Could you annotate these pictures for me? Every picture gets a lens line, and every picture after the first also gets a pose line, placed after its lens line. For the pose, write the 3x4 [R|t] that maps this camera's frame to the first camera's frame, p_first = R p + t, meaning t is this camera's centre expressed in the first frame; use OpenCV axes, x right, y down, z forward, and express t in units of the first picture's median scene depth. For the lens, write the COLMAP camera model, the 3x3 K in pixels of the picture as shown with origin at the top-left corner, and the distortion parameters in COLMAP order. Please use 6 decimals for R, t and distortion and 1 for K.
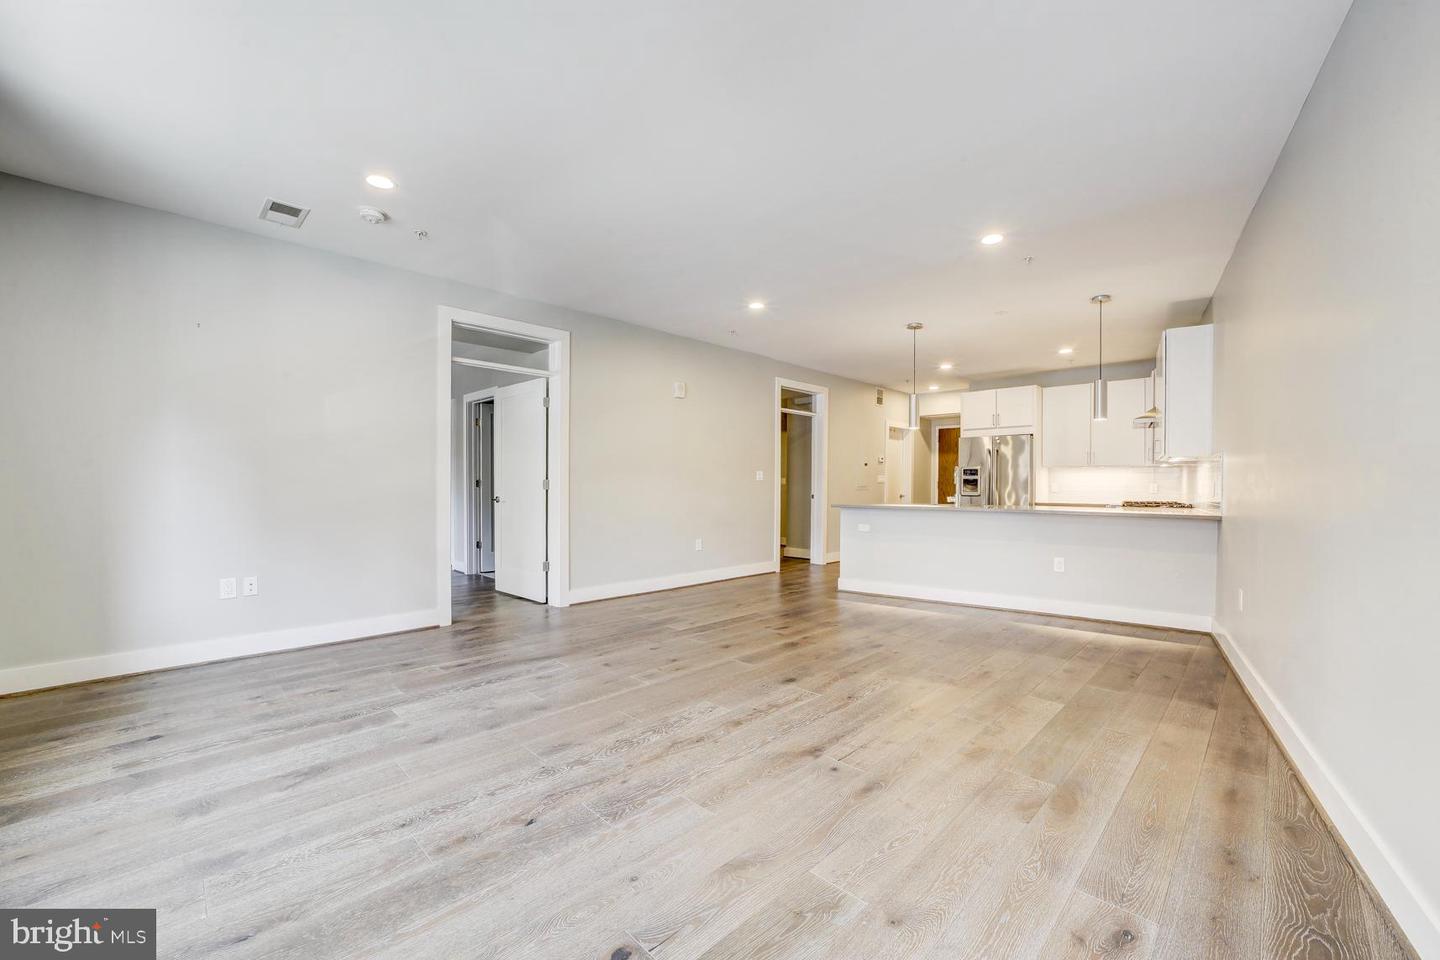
lens RADIAL K [[568.6, 0, 732.6], [0, 568.6, 484.9], [0, 0, 1]] dist [-0.019629, 0.003727]
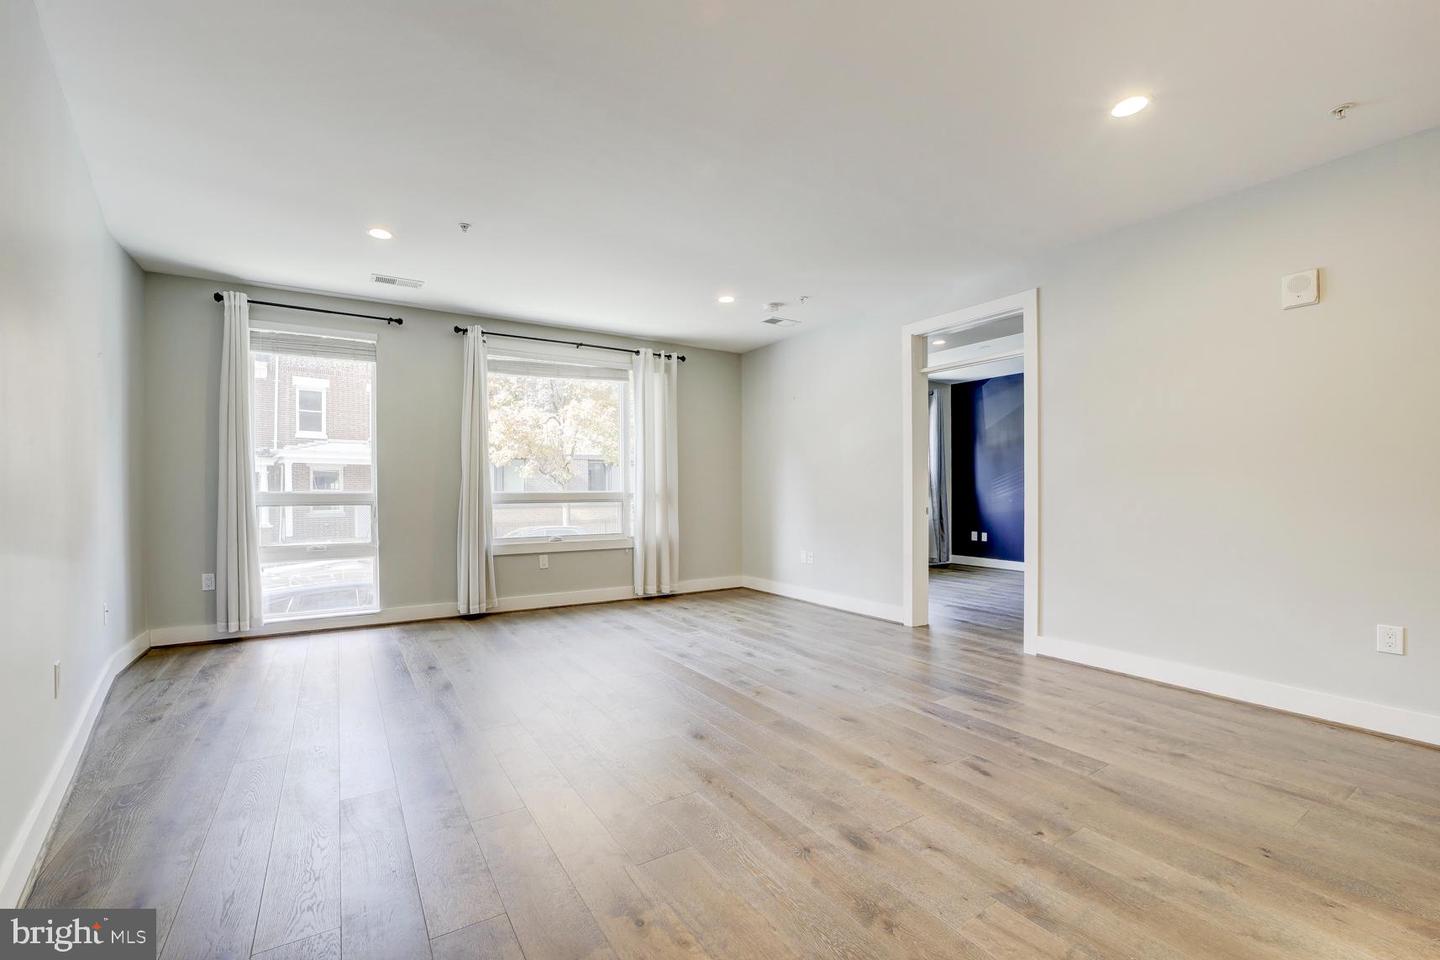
lens RADIAL K [[609.8, 0, 701.2], [0, 609.8, 490.3], [0, 0, 1]] dist [-0.021583, 0.000639]
pose [[-0.246719, -0.003222, -0.969082, 0.855524], [0.000806, 0.999993, -0.003530, -0.001114], [0.969087, -0.001652, -0.246715, 1.114440]]
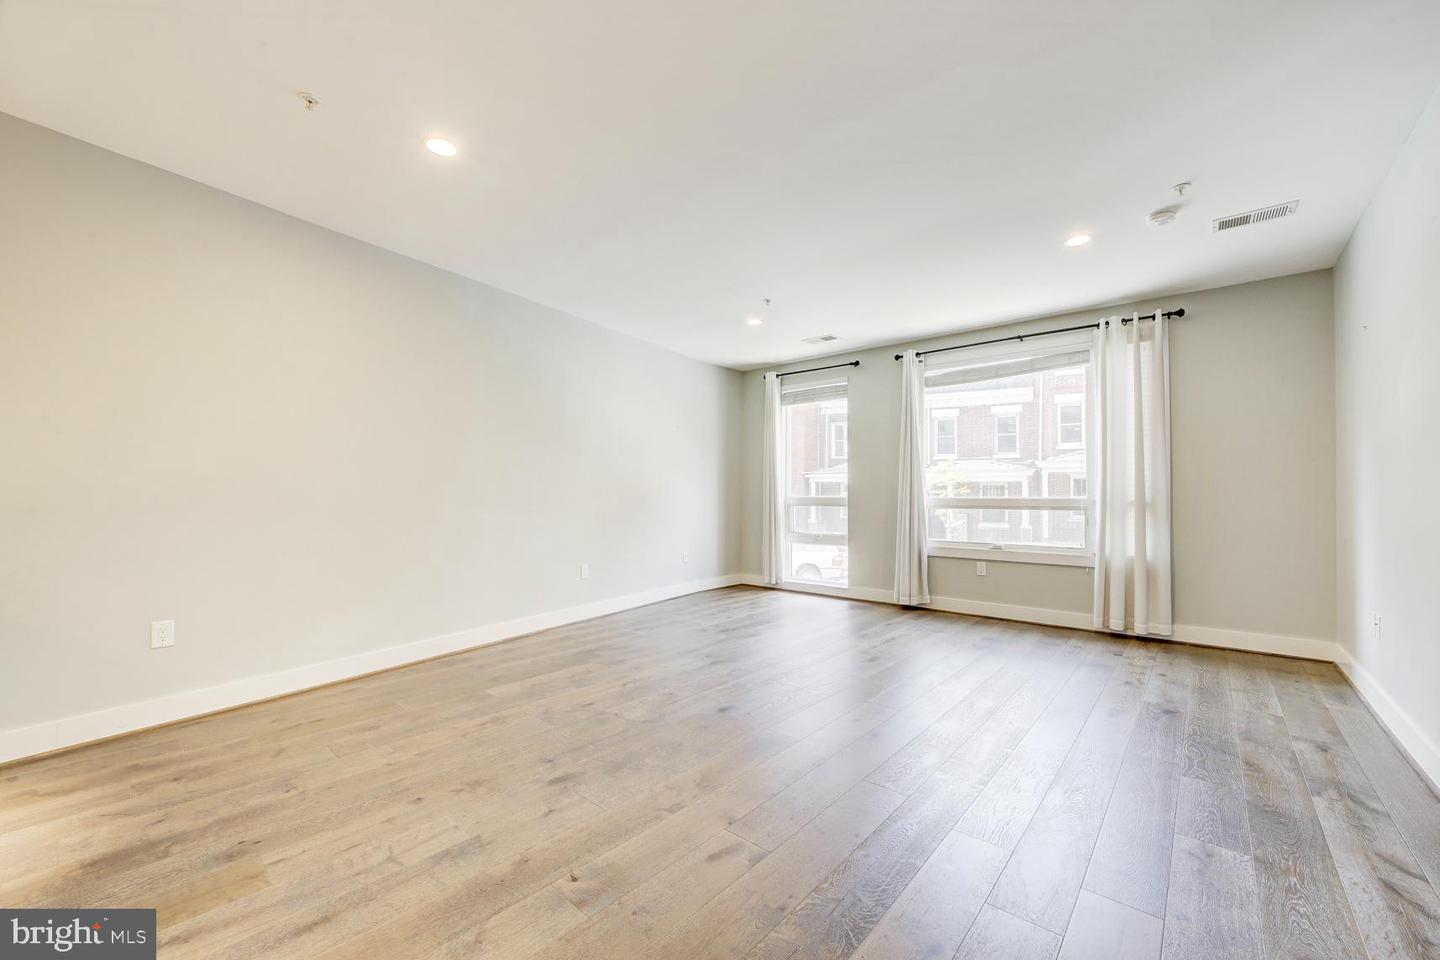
lens RADIAL K [[568.6, 0, 723.5], [0, 568.6, 493.9], [0, 0, 1]] dist [-0.019629, 0.003727]
pose [[-0.998810, -0.009461, -0.047838, 0.136056], [-0.009320, 0.999952, -0.003167, -0.002497], [0.047865, -0.002717, -0.998850, 1.754237]]
